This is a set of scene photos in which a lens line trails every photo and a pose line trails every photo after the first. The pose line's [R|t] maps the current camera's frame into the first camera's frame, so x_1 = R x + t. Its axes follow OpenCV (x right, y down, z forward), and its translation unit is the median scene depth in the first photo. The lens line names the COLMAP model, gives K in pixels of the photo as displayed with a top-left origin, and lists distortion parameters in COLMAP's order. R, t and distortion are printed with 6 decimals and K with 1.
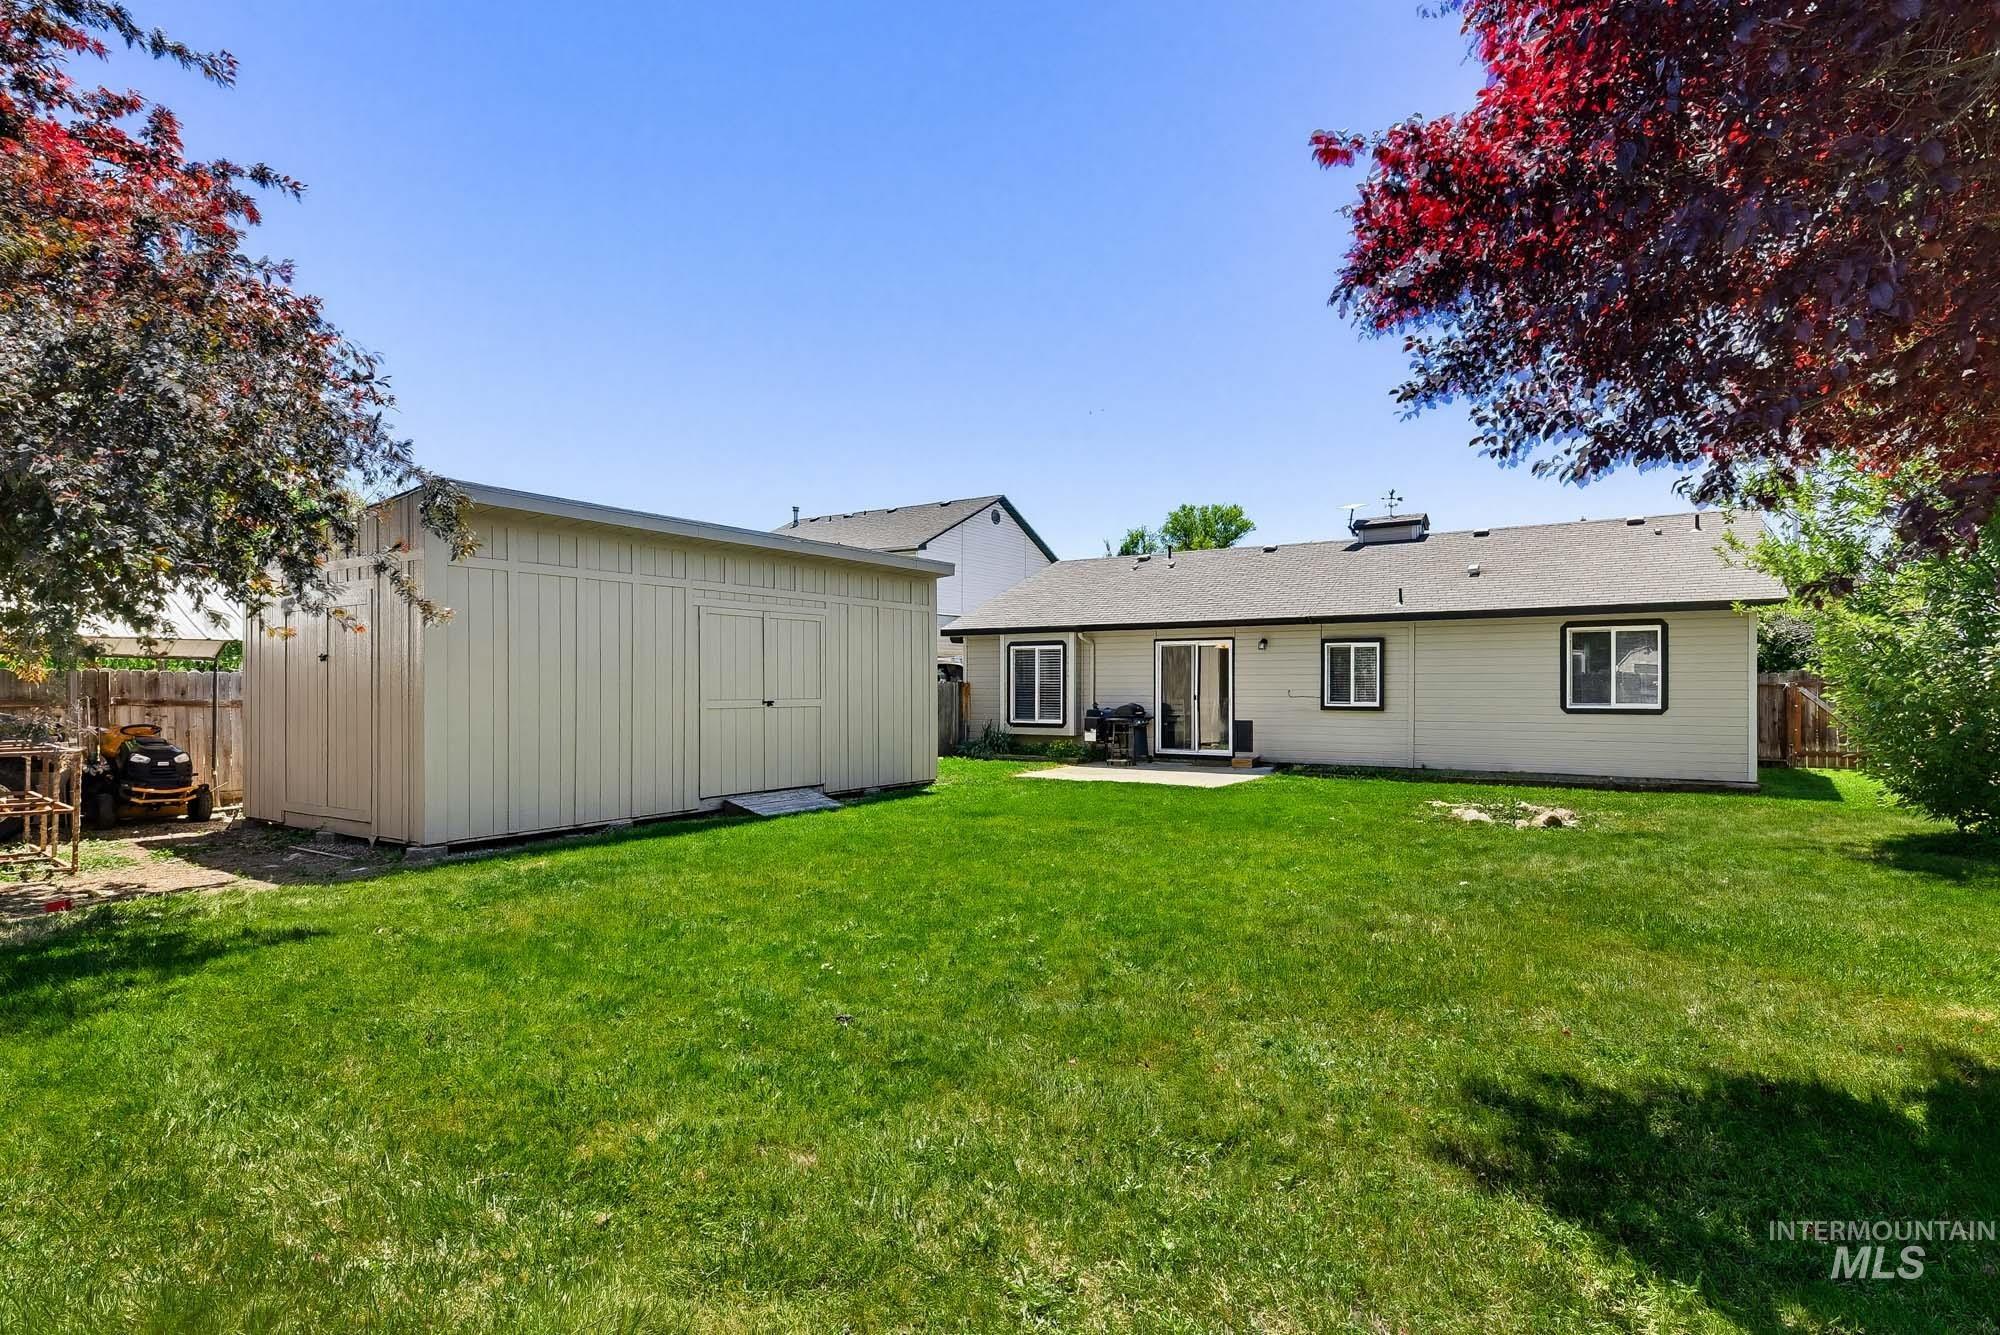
lens RADIAL K [[836.5, 0, 1005.5], [0, 836.5, 692.4], [0, 0, 1]] dist [0.000932, 0.000007]
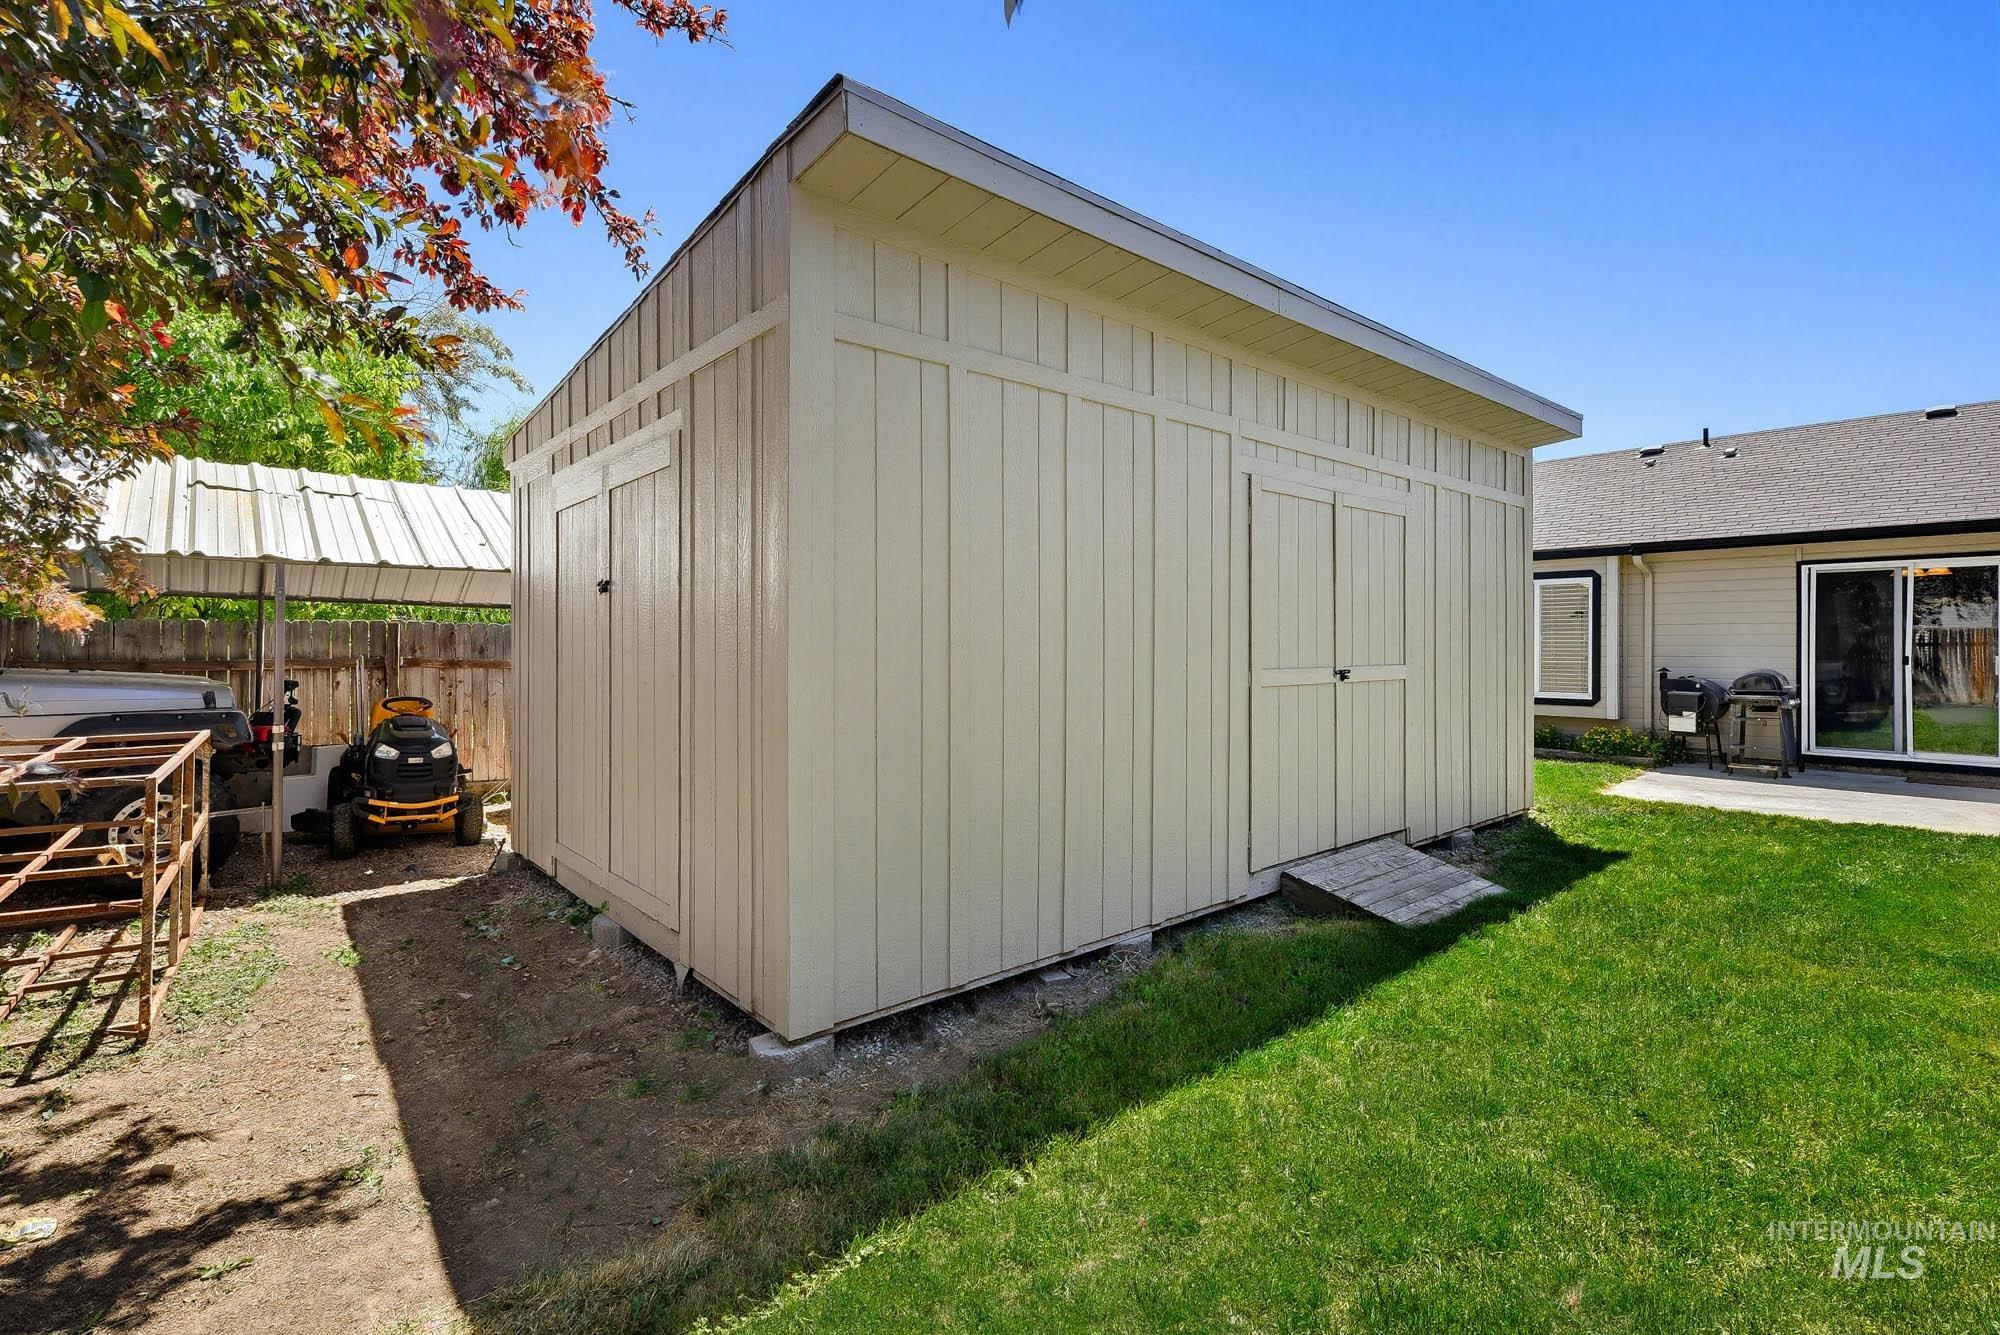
lens RADIAL K [[905.8, 0, 997.3], [0, 905.8, 643.4], [0, 0, 1]] dist [-0.000153, -0.000006]
pose [[0.949574, -0.000430, -0.313542, -0.308919], [-0.001350, 0.999984, -0.005460, -0.002569], [0.313540, 0.005607, 0.949558, 0.412511]]
